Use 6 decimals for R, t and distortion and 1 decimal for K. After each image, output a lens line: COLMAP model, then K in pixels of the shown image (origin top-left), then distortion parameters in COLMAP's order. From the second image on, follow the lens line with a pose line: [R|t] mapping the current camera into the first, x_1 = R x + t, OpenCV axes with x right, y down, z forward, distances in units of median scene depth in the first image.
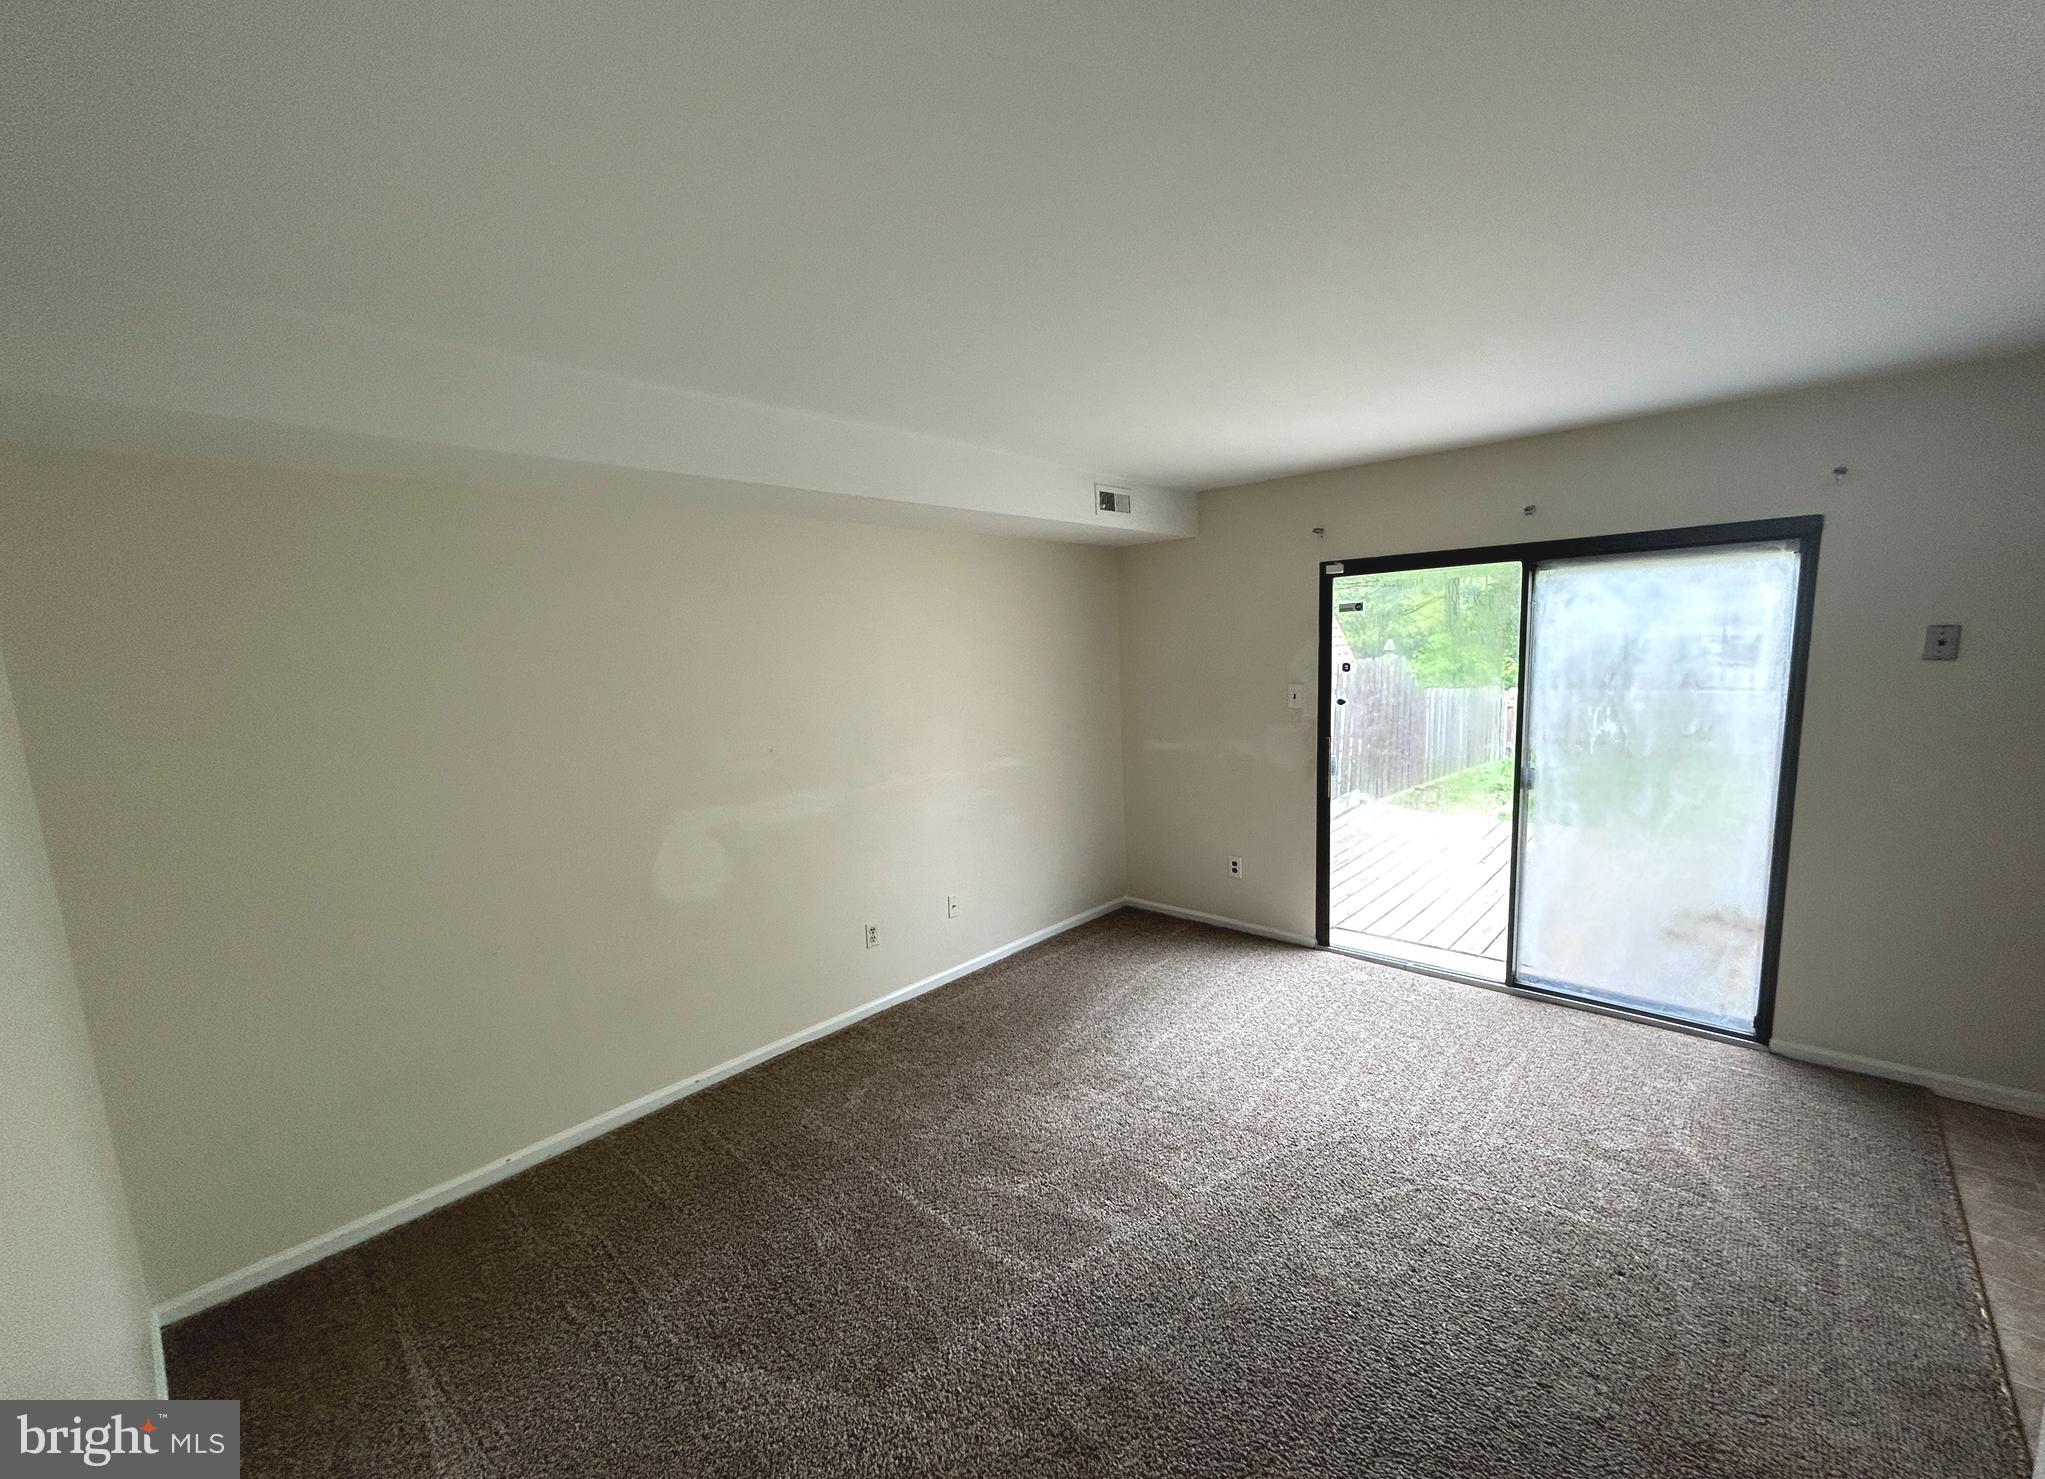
lens RADIAL K [[834.7, 0, 1020.1], [0, 834.7, 765.7], [0, 0, 1]] dist [0.000303, 0.000001]
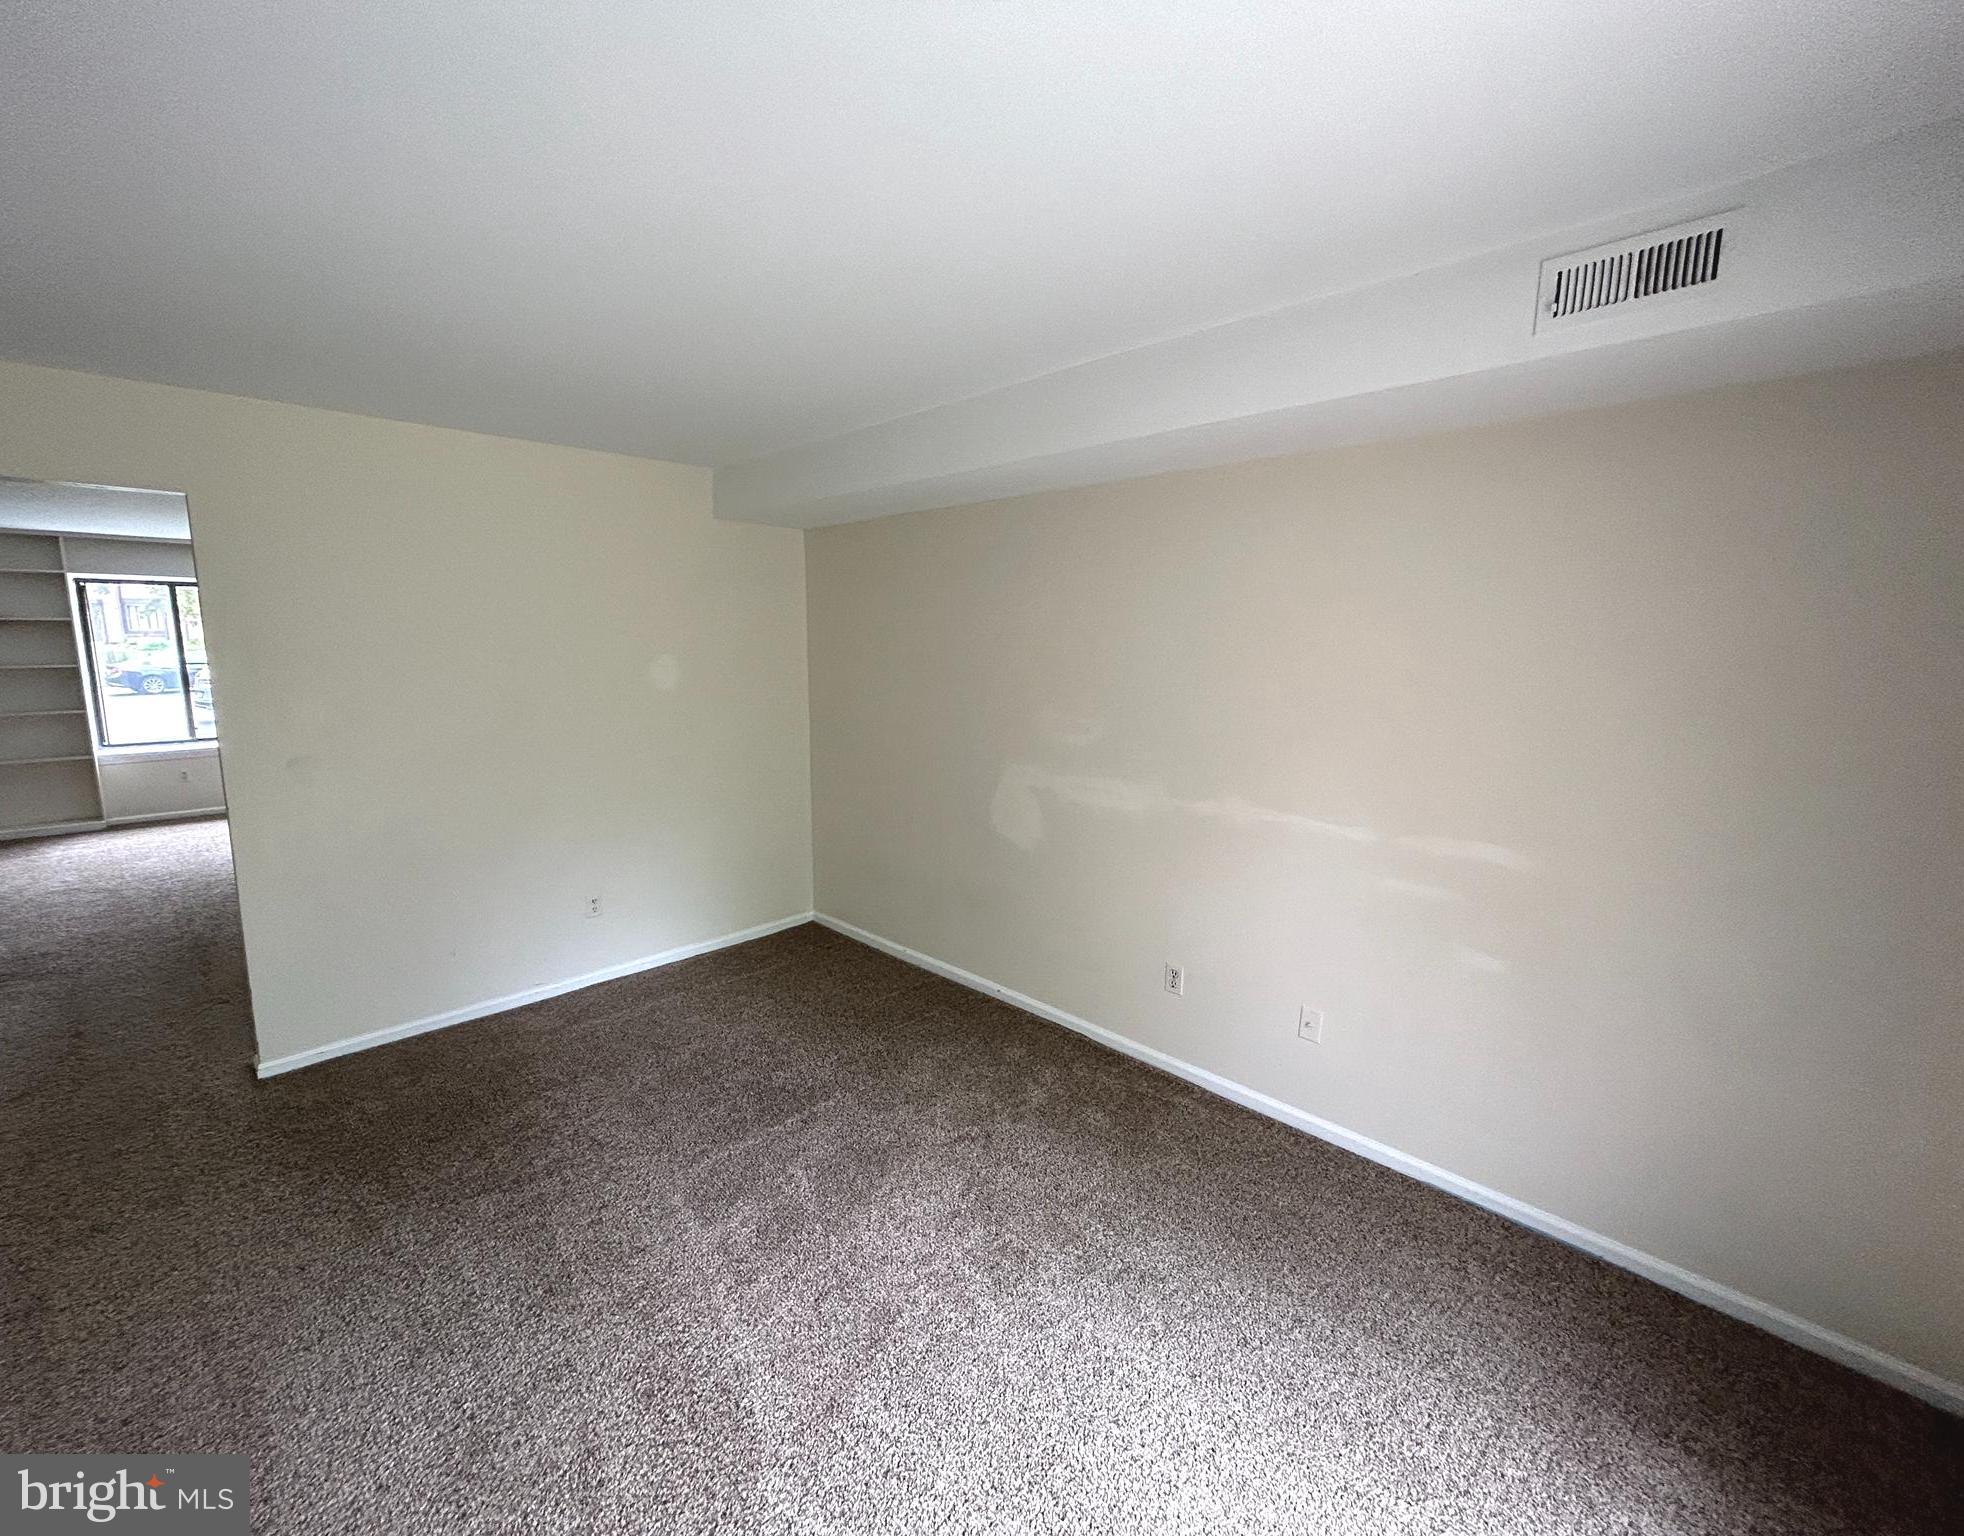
lens RADIAL K [[877.3, 0, 982.0], [0, 877.3, 768.0], [0, 0, 1]] dist [0.000243, 0.000039]
pose [[-0.075787, 0.197445, -0.977380, 0.722779], [-0.139087, 0.968523, 0.206441, -0.168588], [0.987376, 0.151586, -0.045939, 0.938265]]
